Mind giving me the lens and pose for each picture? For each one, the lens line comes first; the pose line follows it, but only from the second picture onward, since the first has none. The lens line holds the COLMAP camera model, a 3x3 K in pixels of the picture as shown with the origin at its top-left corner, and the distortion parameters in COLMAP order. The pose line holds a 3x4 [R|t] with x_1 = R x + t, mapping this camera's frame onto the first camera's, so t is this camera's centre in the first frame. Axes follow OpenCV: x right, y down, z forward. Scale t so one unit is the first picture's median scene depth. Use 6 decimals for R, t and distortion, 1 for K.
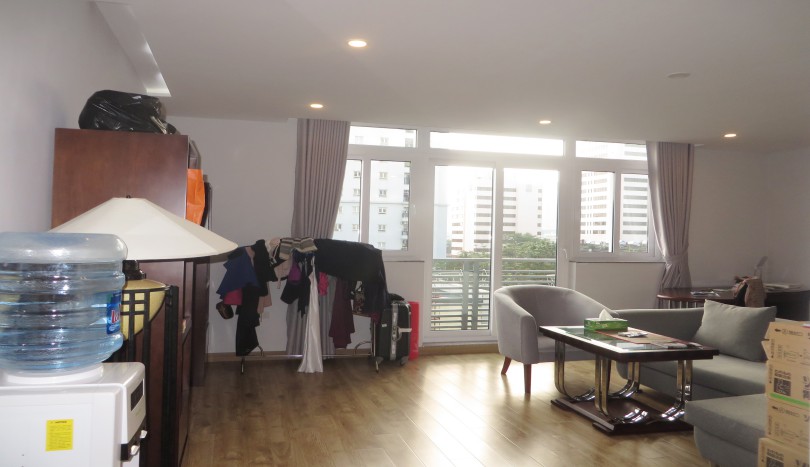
lens RADIAL K [[609.6, 0, 405.5], [0, 609.6, 230.1], [0, 0, 1]] dist [-0.012595, -0.001960]
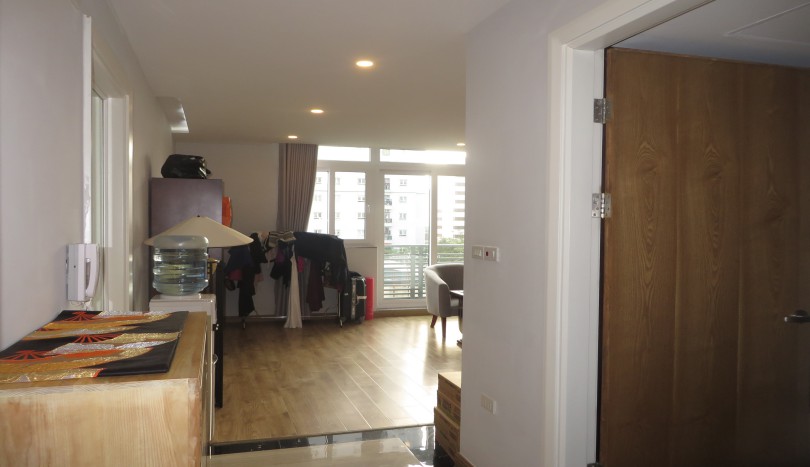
lens RADIAL K [[622.7, 0, 405.1], [0, 622.7, 262.0], [0, 0, 1]] dist [0.079497, -0.000325]
pose [[0.999588, -0.012327, 0.025914, 0.062781], [0.010383, 0.997213, 0.073876, -0.019074], [-0.026752, -0.073577, 0.996931, -0.406339]]
